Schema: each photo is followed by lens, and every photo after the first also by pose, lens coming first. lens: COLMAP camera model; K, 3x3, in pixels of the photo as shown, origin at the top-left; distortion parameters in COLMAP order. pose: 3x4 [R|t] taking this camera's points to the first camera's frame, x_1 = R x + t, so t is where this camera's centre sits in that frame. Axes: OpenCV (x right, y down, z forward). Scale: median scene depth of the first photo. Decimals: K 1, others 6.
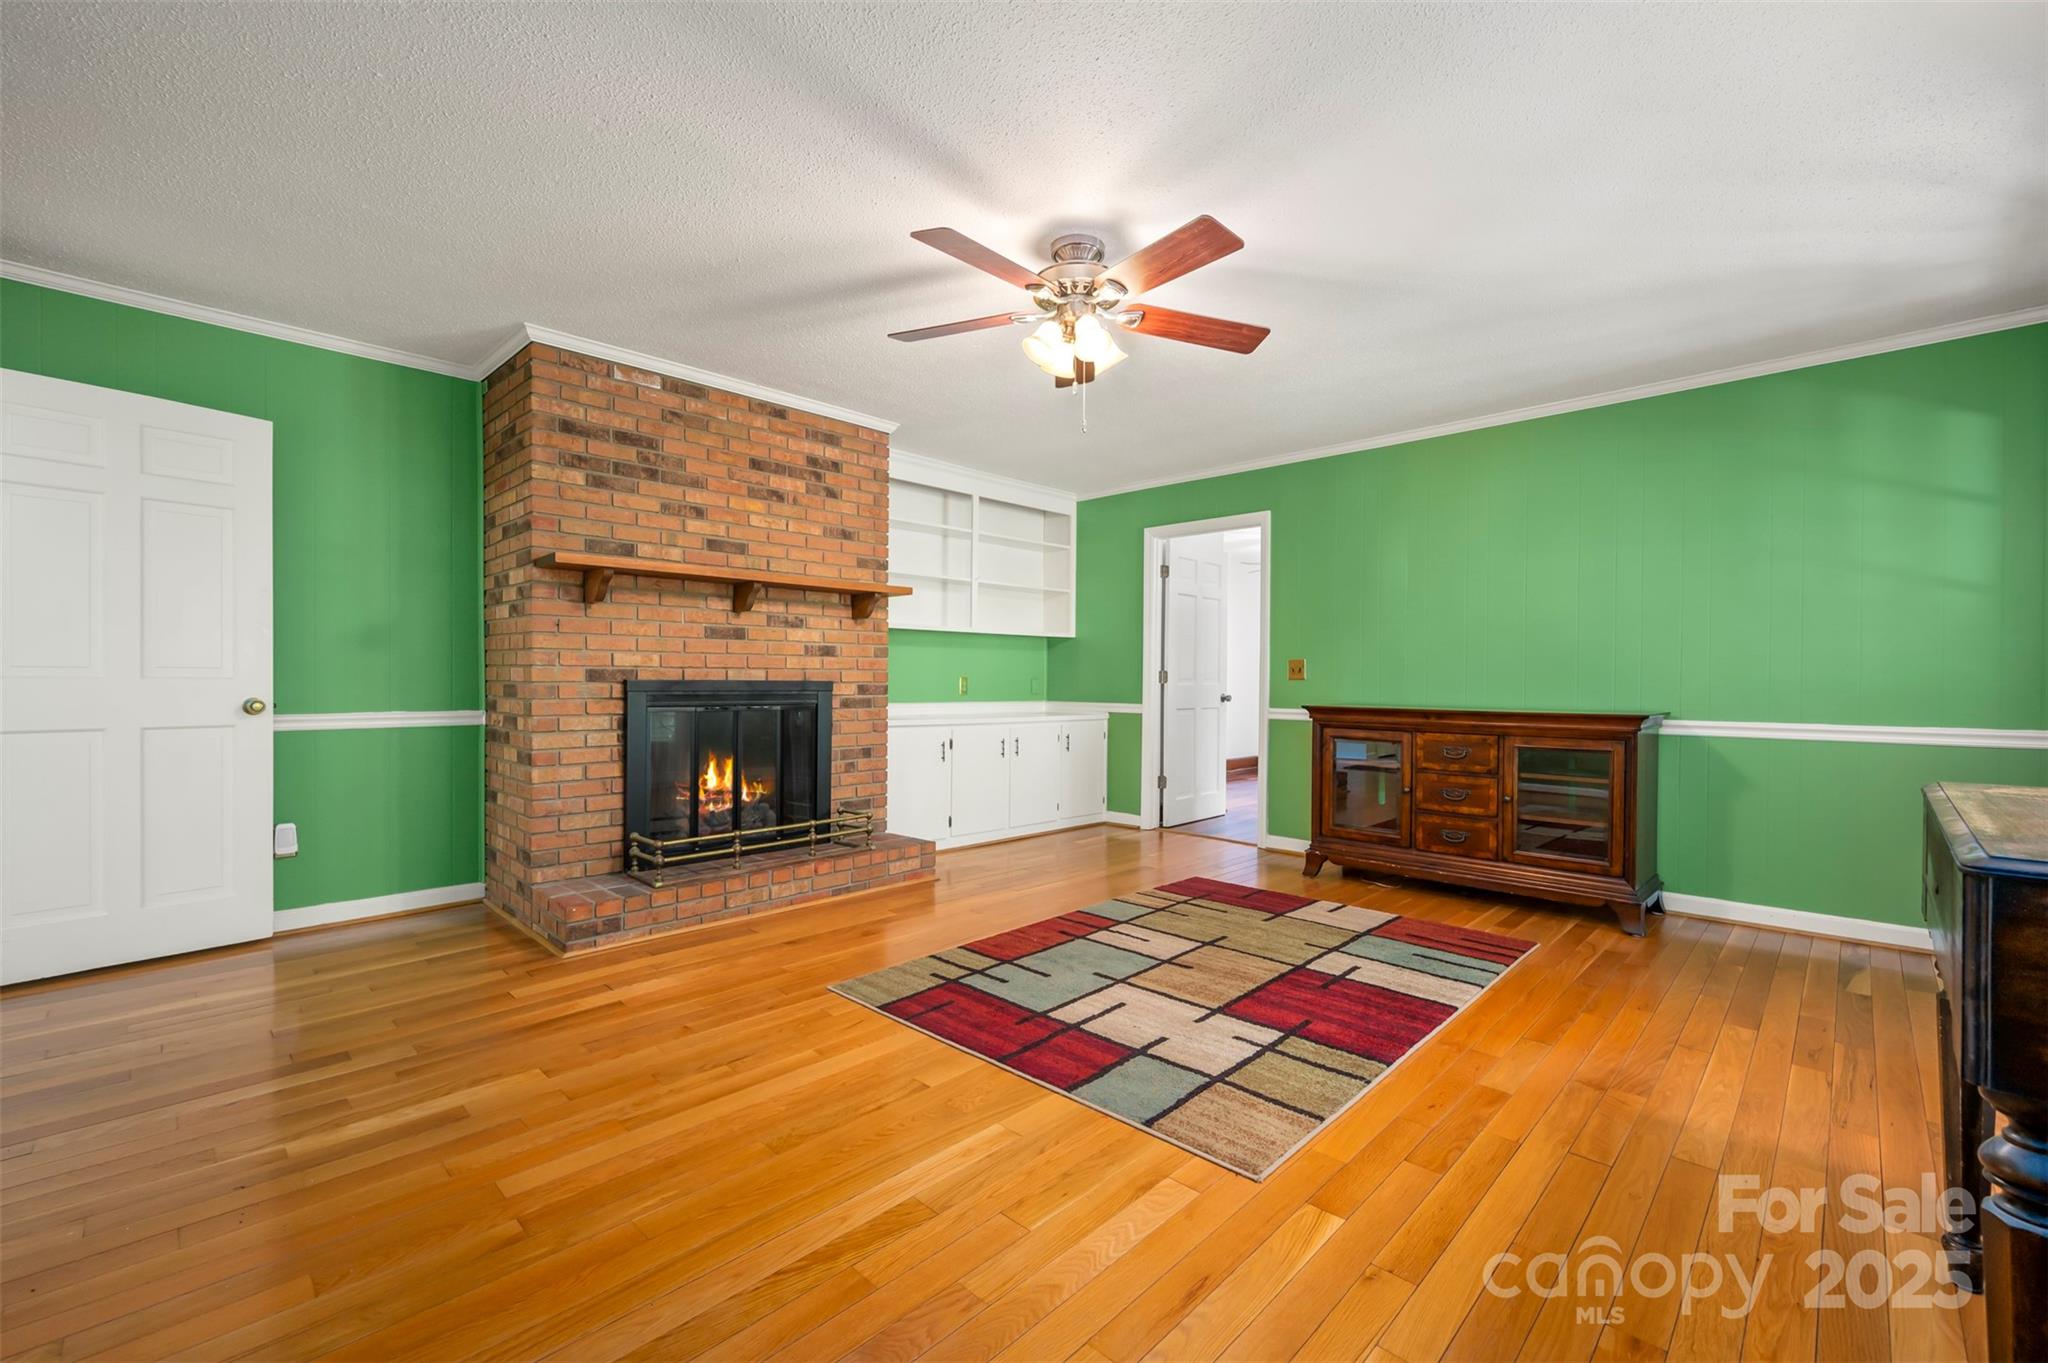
lens RADIAL K [[859.0, 0, 1027.7], [0, 859.0, 691.6], [0, 0, 1]] dist [-0.000766, -0.000137]
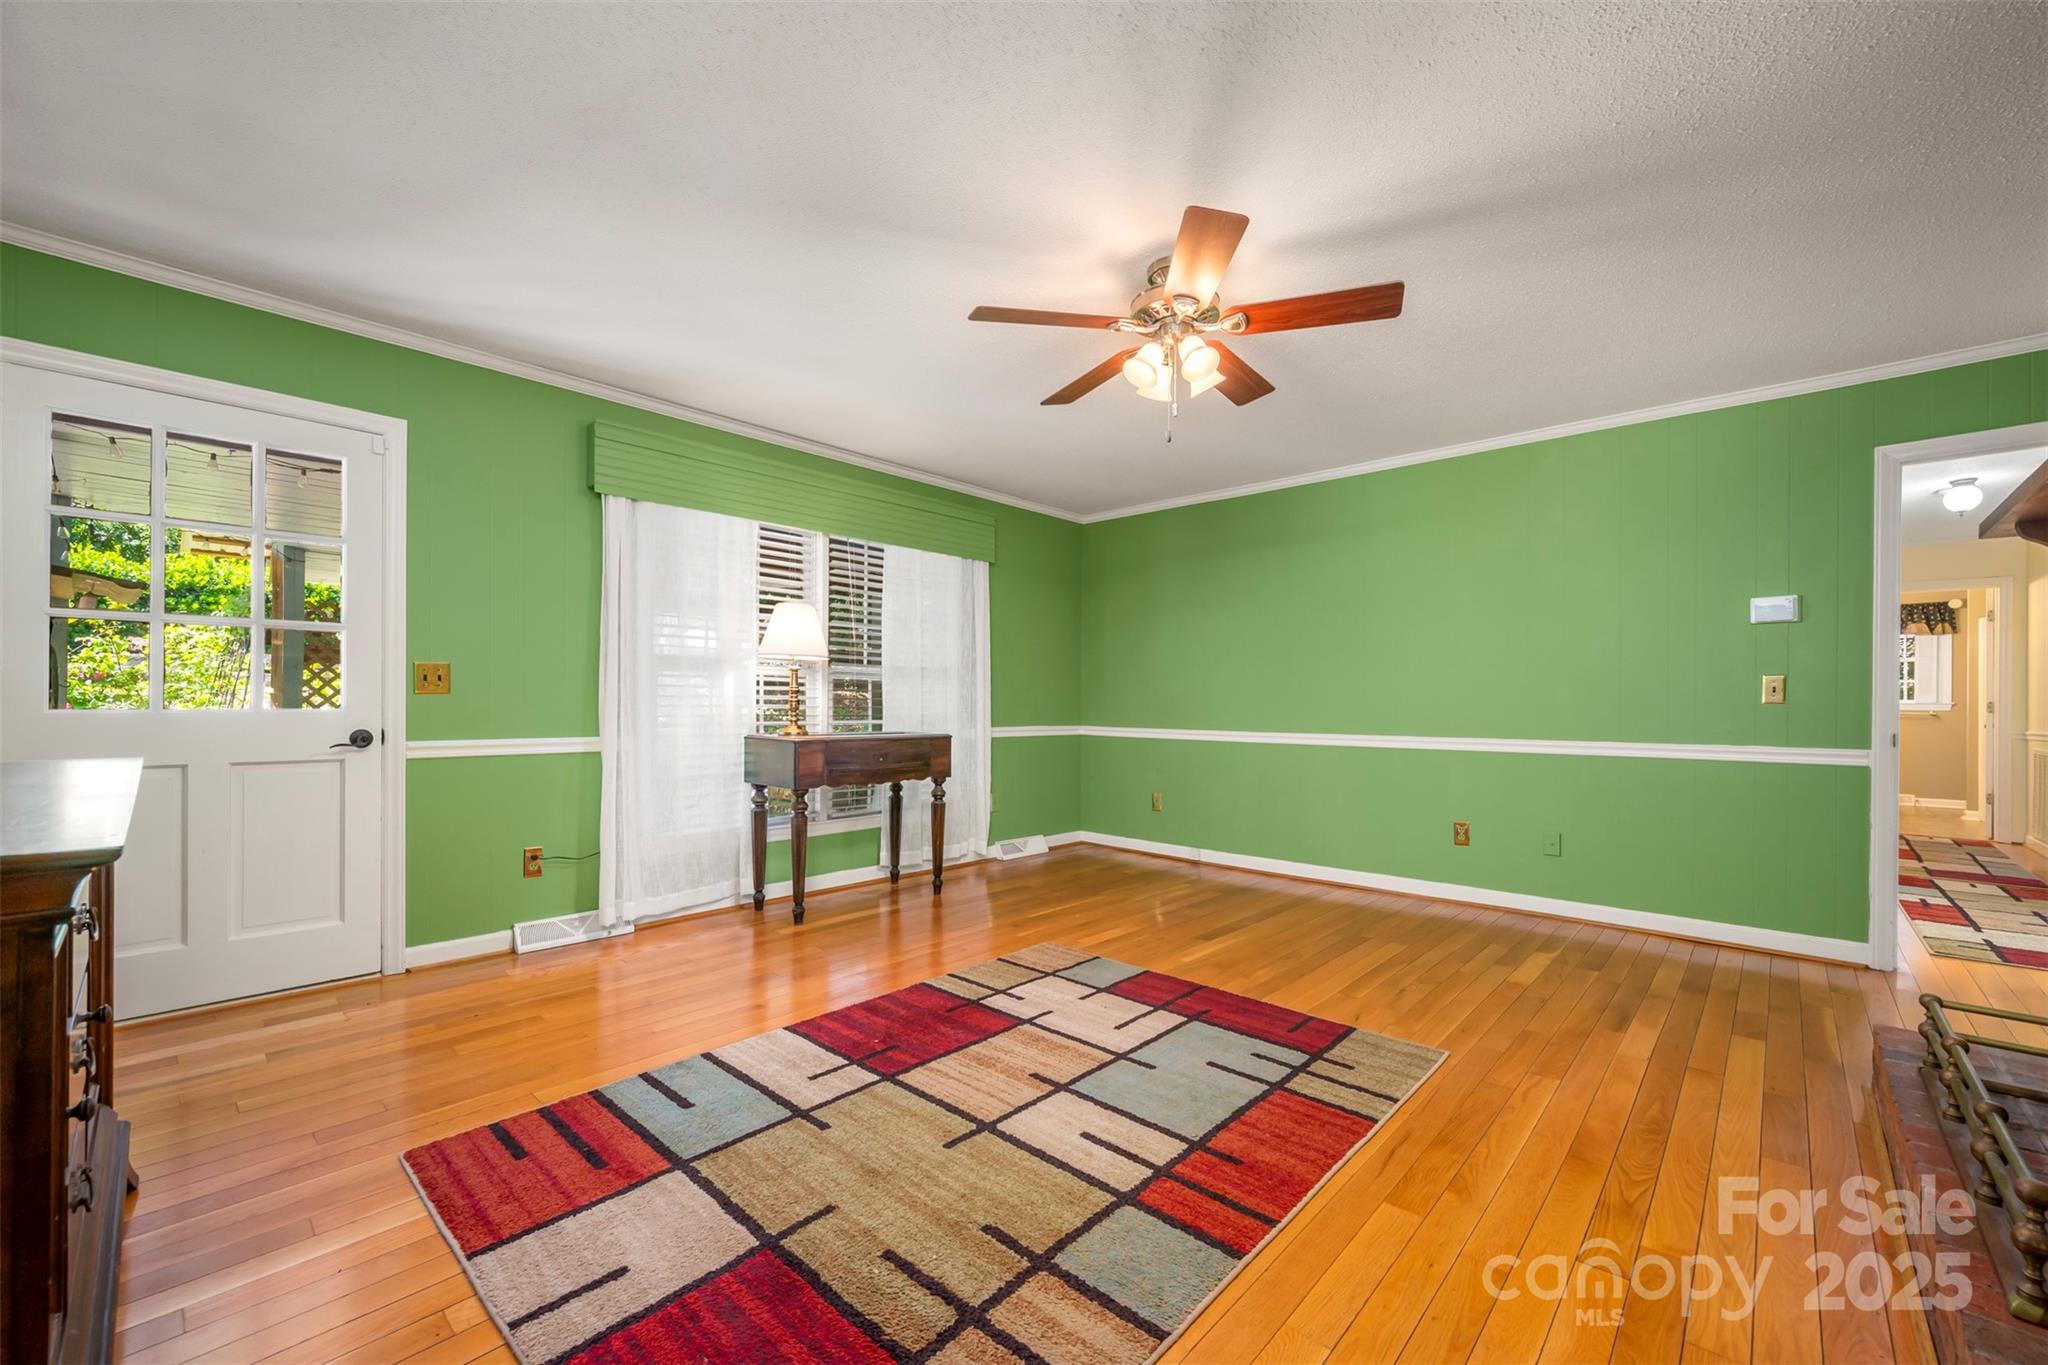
lens RADIAL K [[811.0, 0, 1022.7], [0, 811.0, 694.7], [0, 0, 1]] dist [0.009539, -0.000241]
pose [[-0.999734, -0.014825, -0.017664, 0.226108], [-0.014957, 0.999861, 0.007346, -0.027284], [0.017553, 0.007608, -0.999817, 1.806209]]
